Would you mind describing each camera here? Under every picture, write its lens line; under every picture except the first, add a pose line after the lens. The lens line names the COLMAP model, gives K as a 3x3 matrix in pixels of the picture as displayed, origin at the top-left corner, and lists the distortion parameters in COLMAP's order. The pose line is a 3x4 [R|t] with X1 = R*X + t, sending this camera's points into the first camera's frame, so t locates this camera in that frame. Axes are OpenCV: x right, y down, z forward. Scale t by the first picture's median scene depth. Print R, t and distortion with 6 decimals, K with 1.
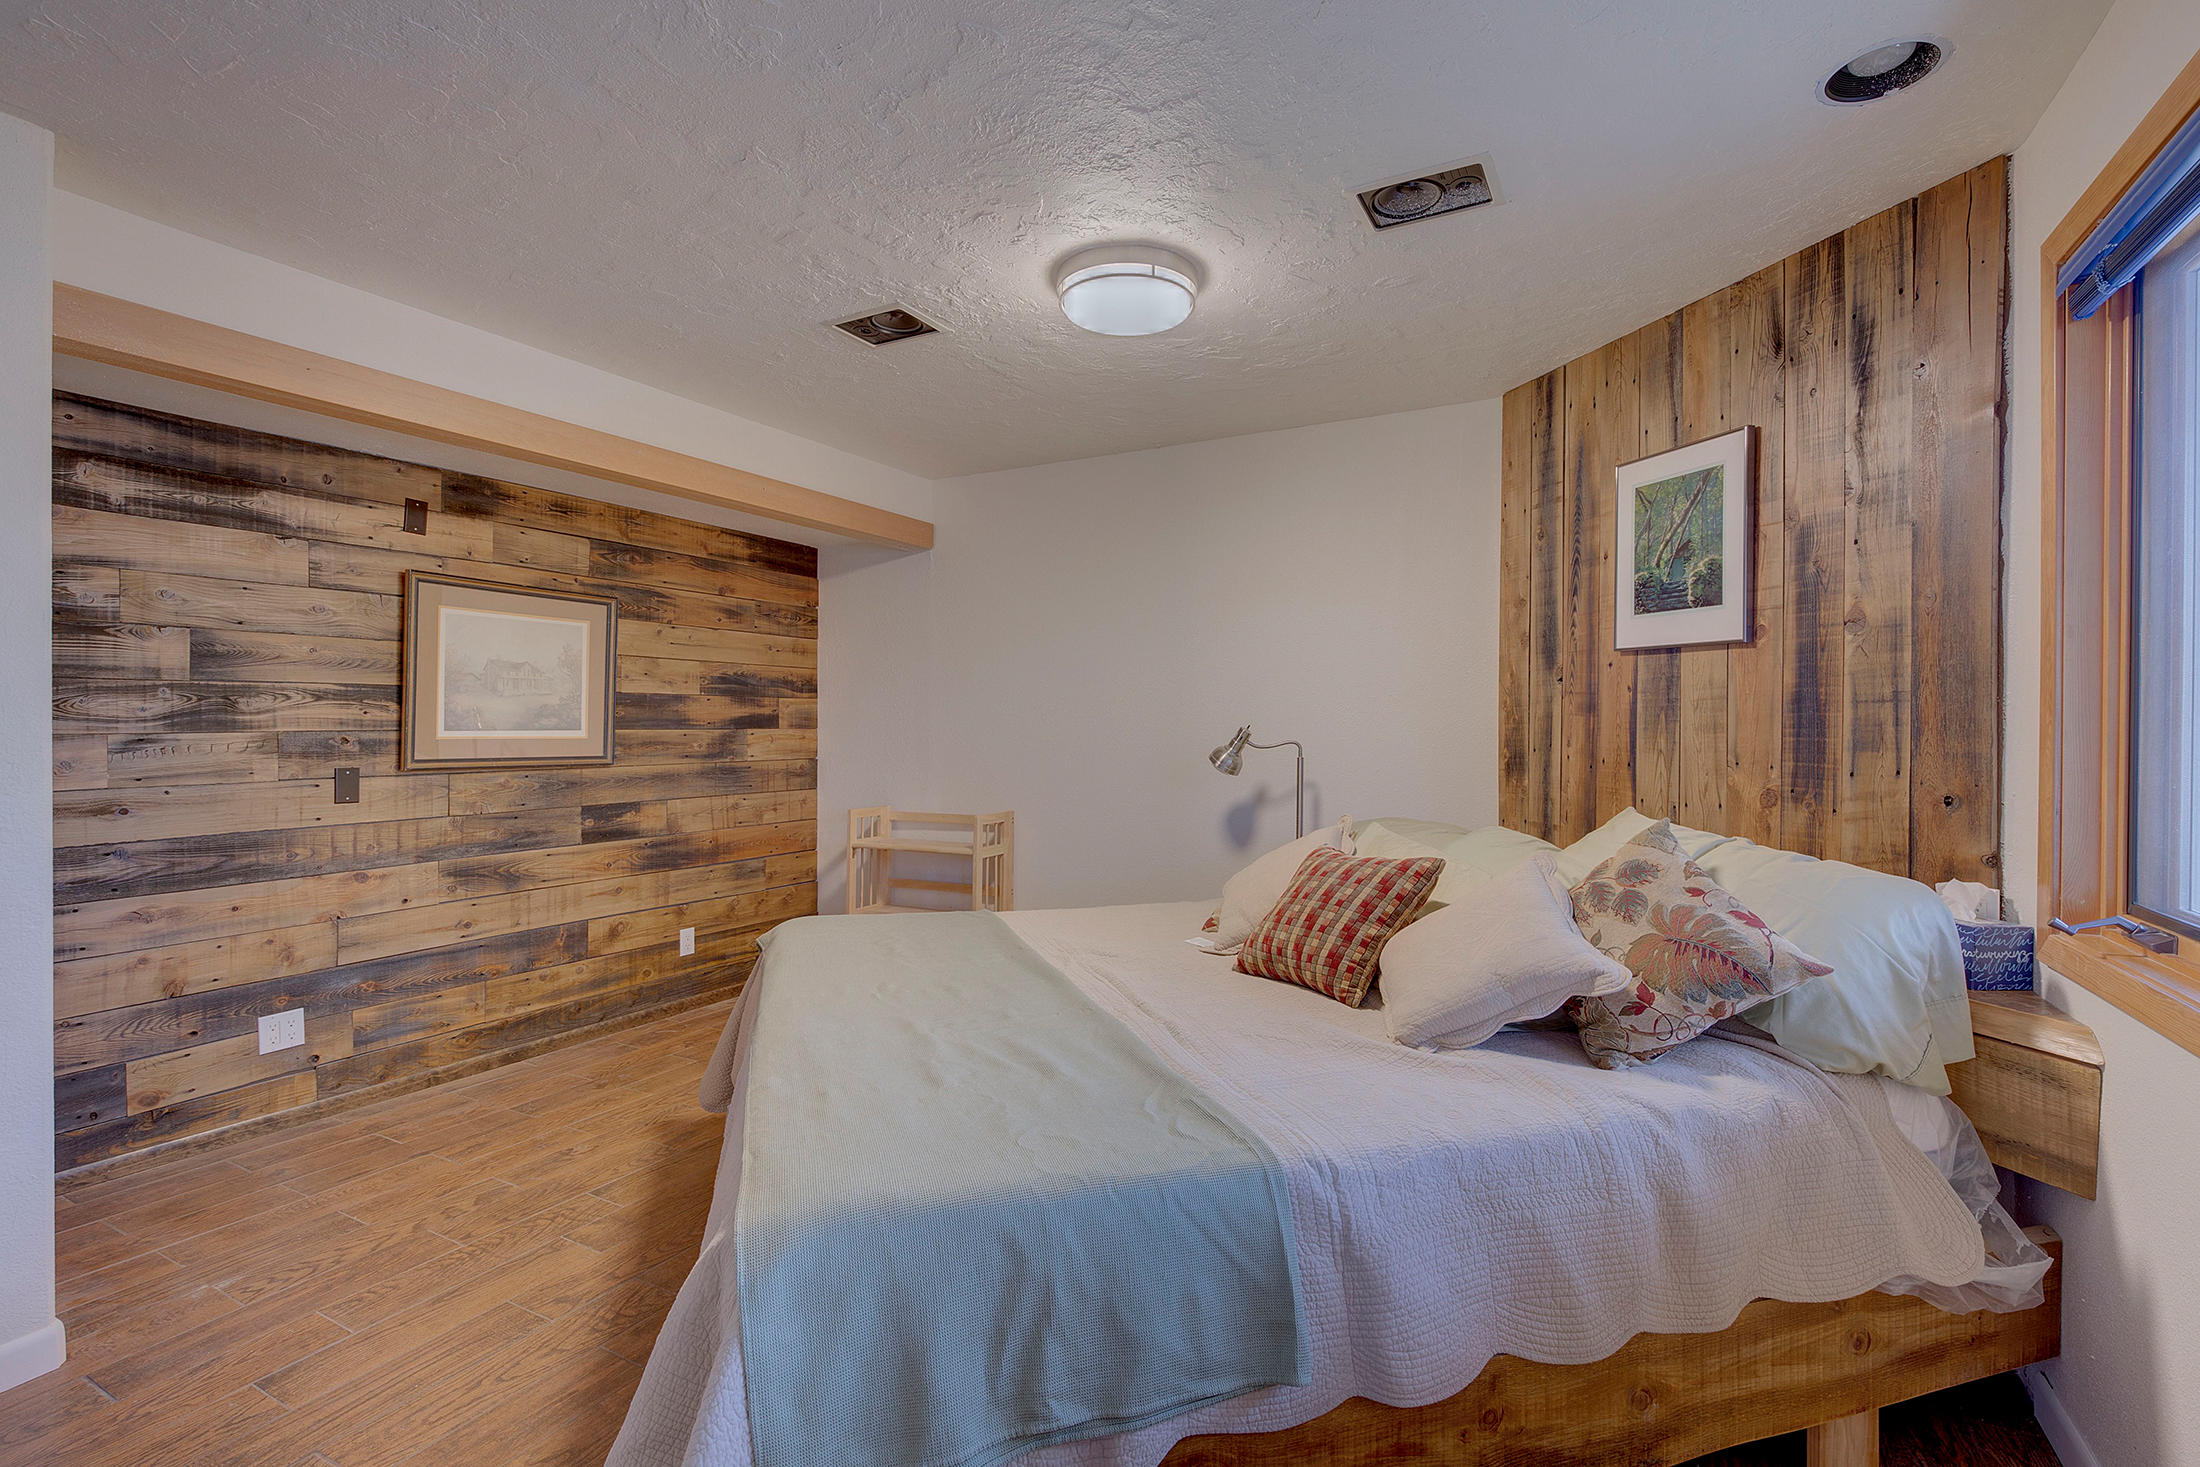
lens RADIAL K [[1006.1, 0, 1103.5], [0, 1006.1, 735.6], [0, 0, 1]] dist [-0.017492, 0.000688]
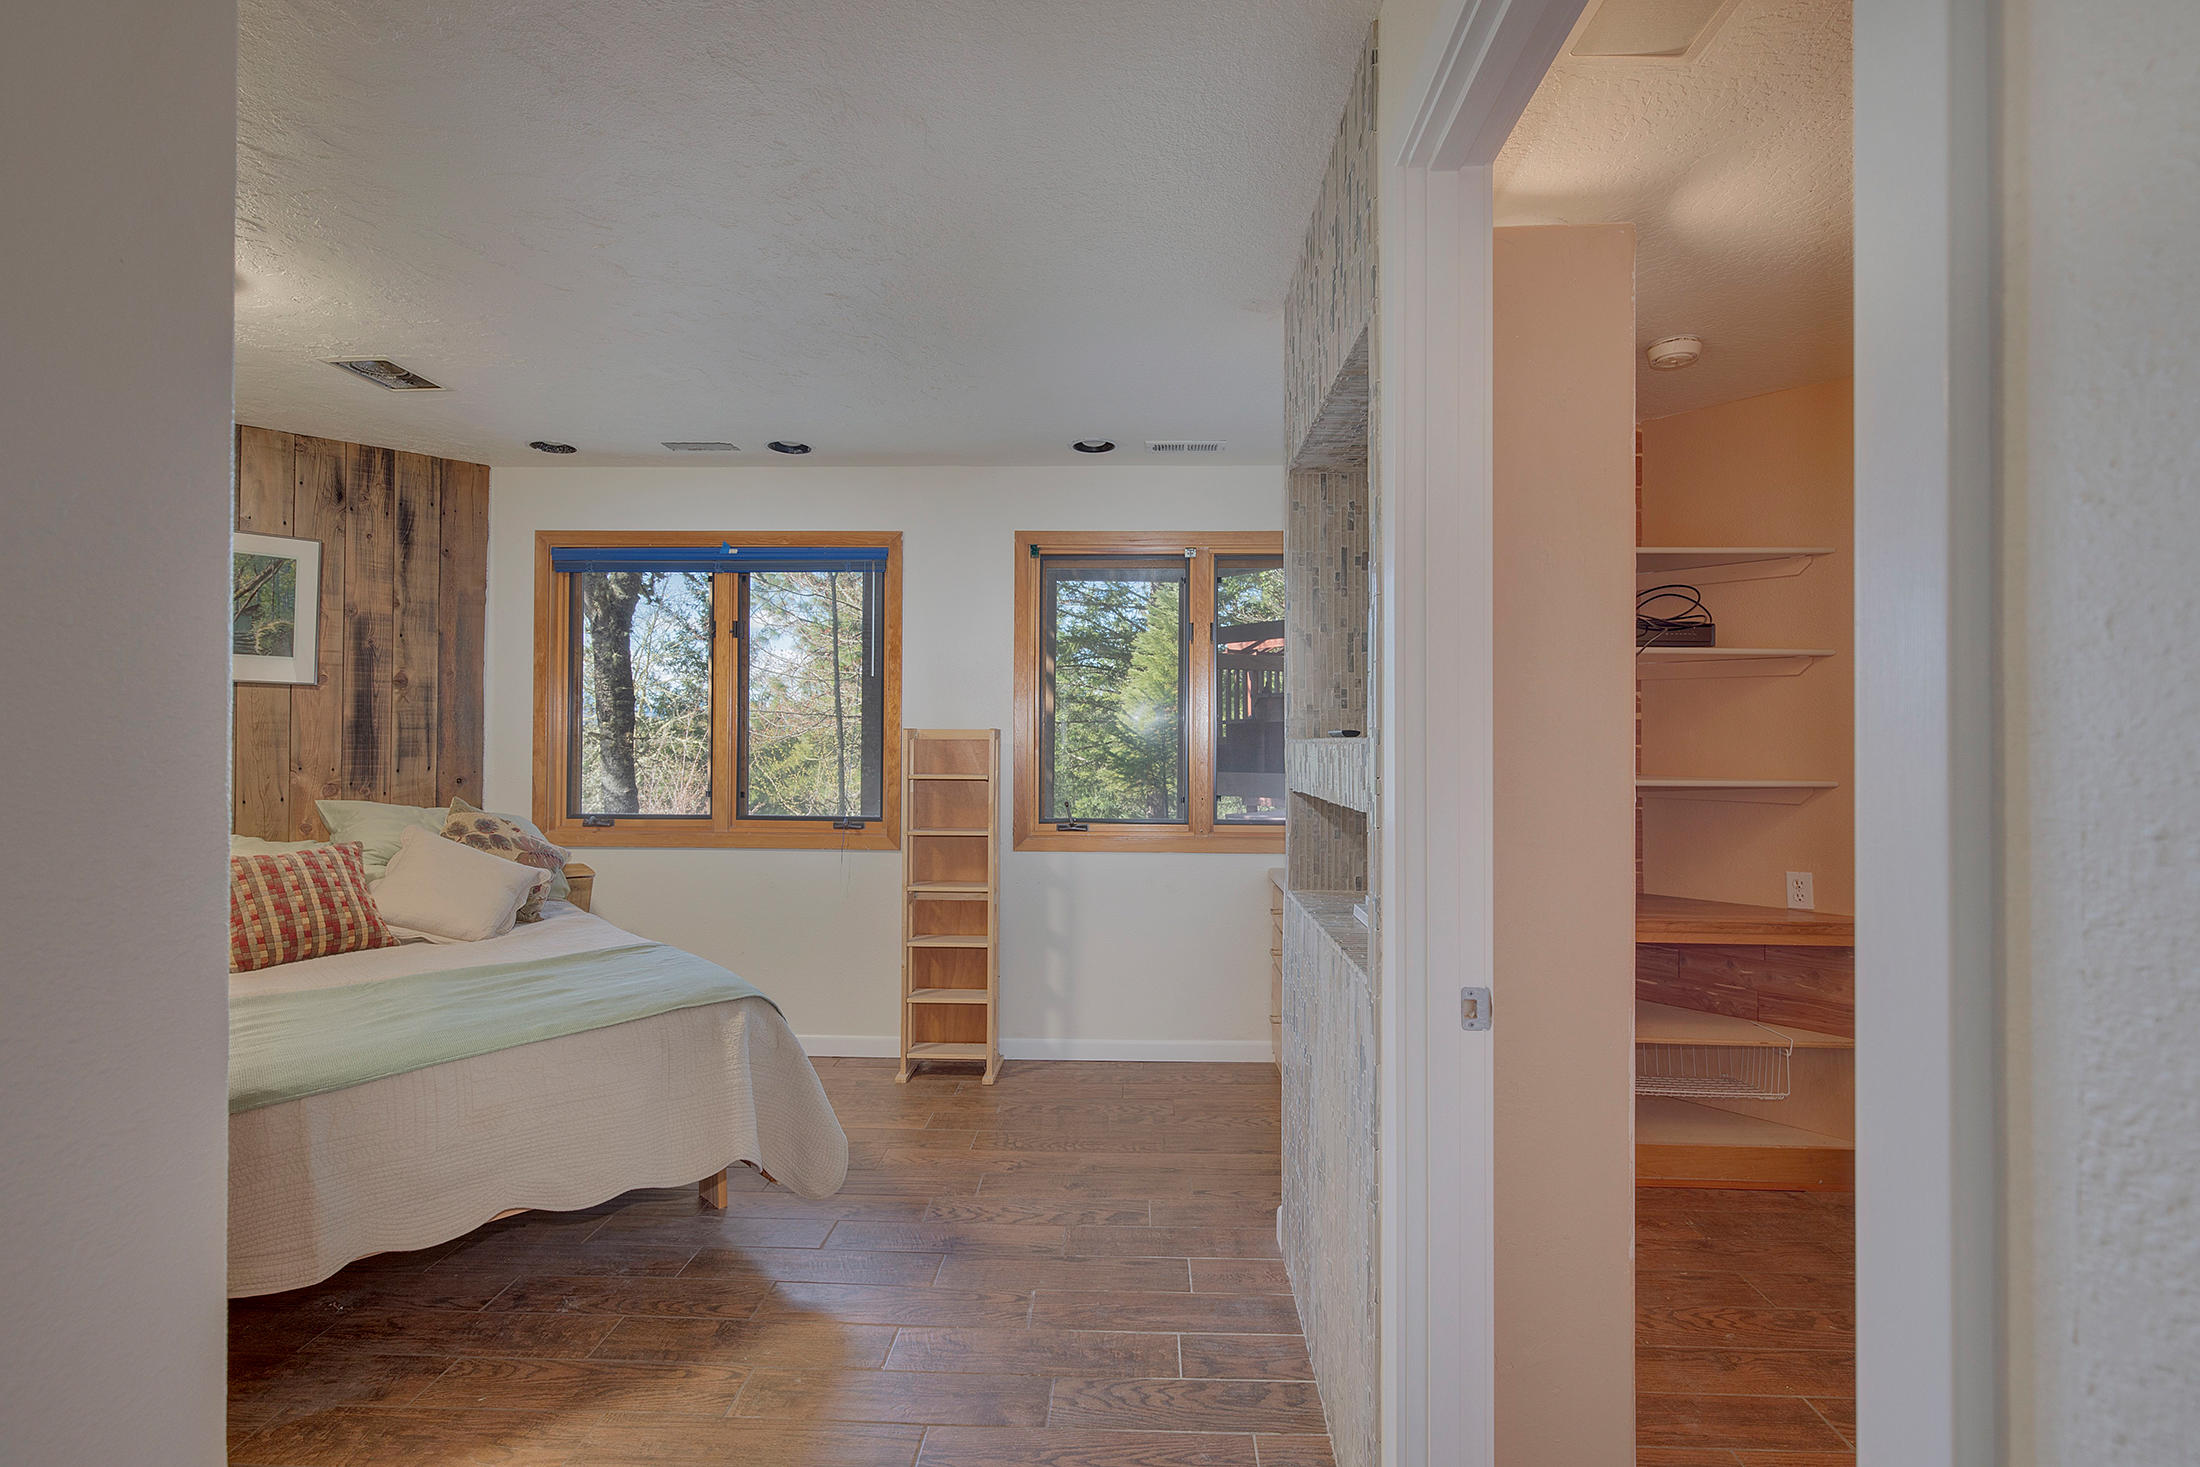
lens RADIAL K [[1006.1, 0, 1109.2], [0, 1006.1, 734.1], [0, 0, 1]] dist [-0.017492, 0.000688]
pose [[-0.453226, 0.003835, 0.891387, -1.307309], [0.004938, 0.999986, -0.001791, -0.014309], [-0.891382, 0.003590, -0.453239, 0.675336]]
